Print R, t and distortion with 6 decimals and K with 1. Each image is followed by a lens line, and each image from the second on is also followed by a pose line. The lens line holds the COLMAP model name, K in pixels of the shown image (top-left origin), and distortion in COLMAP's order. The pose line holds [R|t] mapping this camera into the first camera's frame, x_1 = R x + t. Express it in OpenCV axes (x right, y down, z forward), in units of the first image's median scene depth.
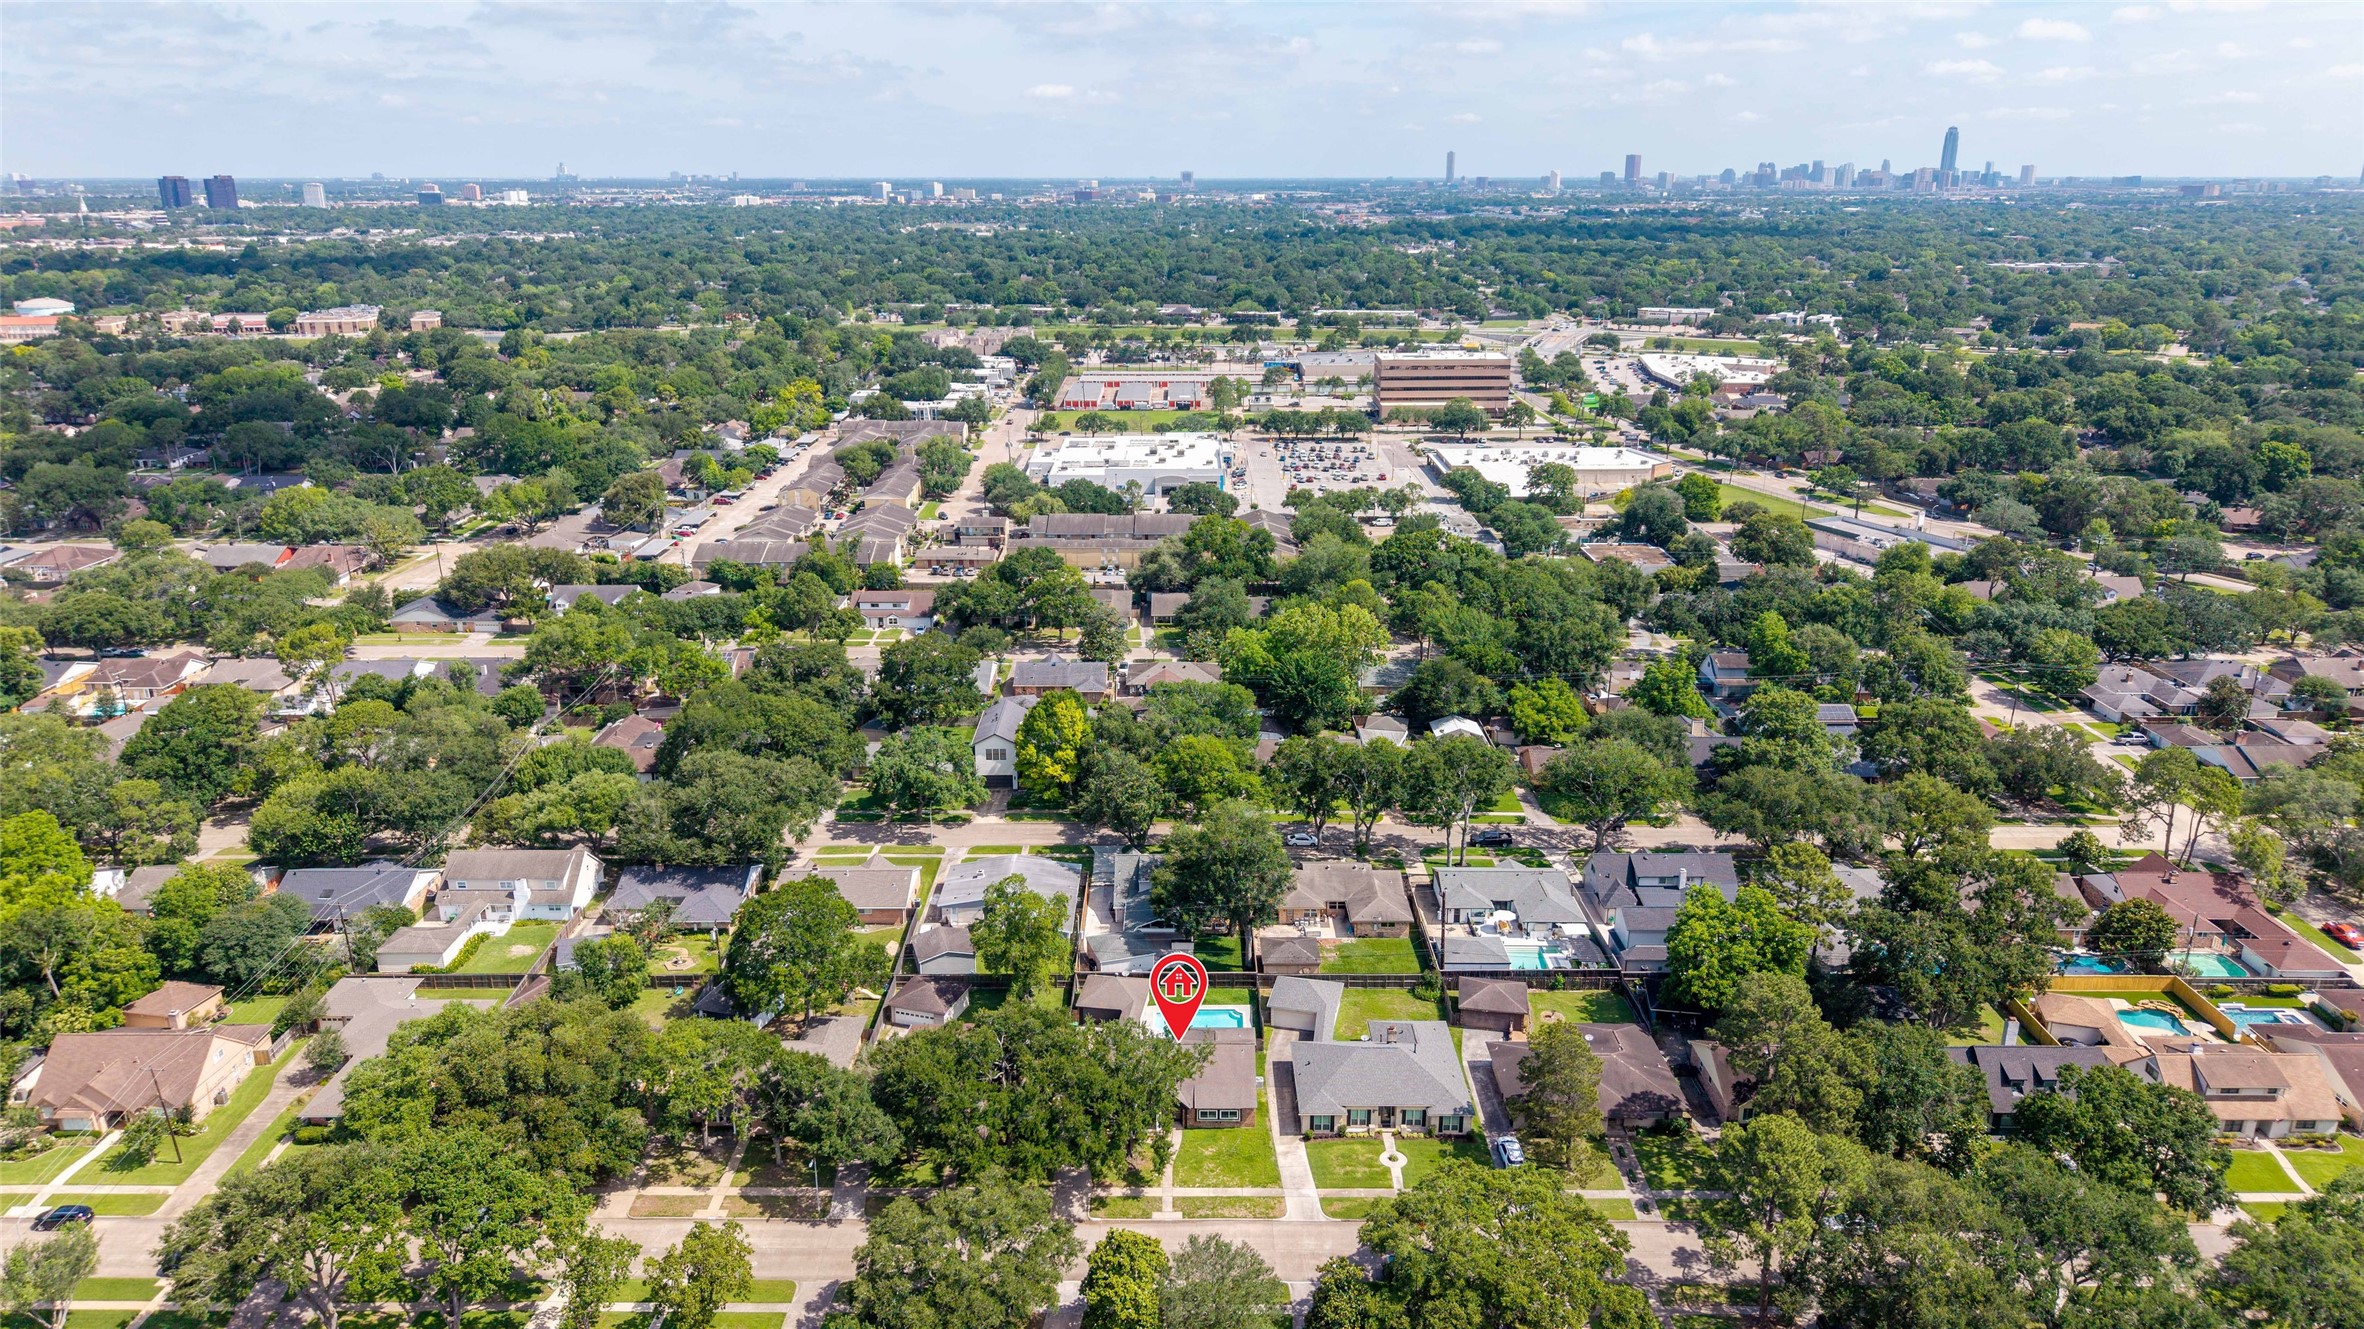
lens RADIAL K [[1594.8, 0, 1182.0], [0, 1594.8, 664.5], [0, 0, 1]] dist [0.094166, -0.118566]
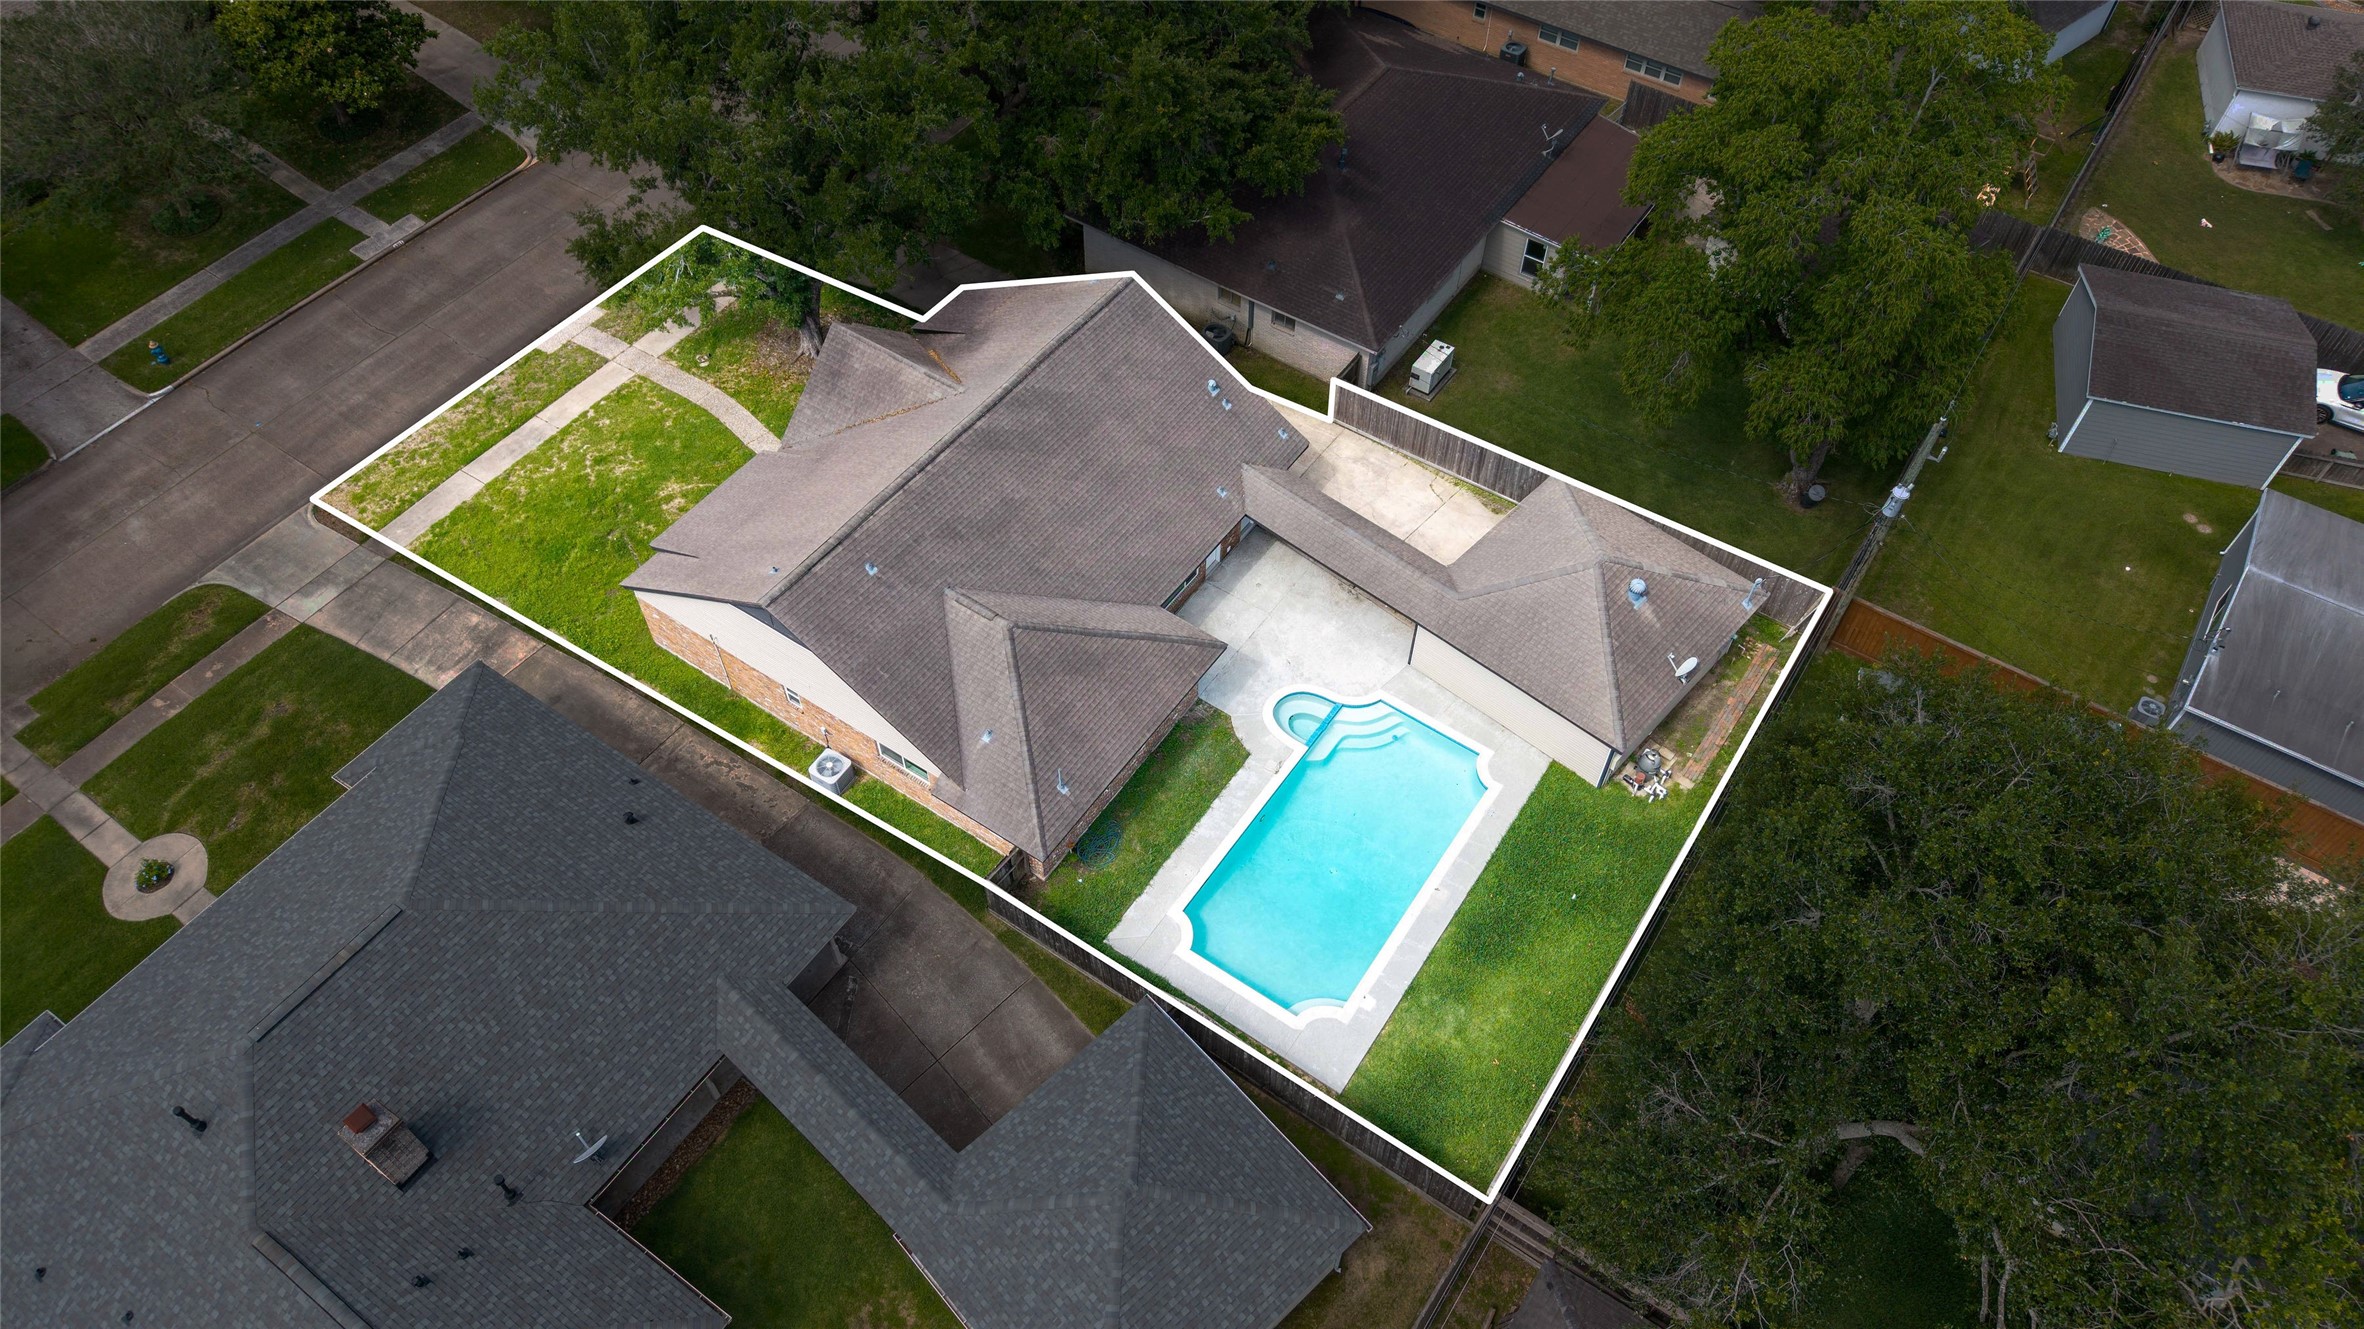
lens RADIAL K [[1596.3, 0, 1182.0], [0, 1596.3, 664.5], [0, 0, 1]] dist [0.004945, 0.005361]
pose [[-0.553912, 0.659893, -0.507665, 0.094322], [-0.243430, 0.454744, 0.856709, 0.009239], [0.796193, 0.598122, -0.091251, 0.722959]]
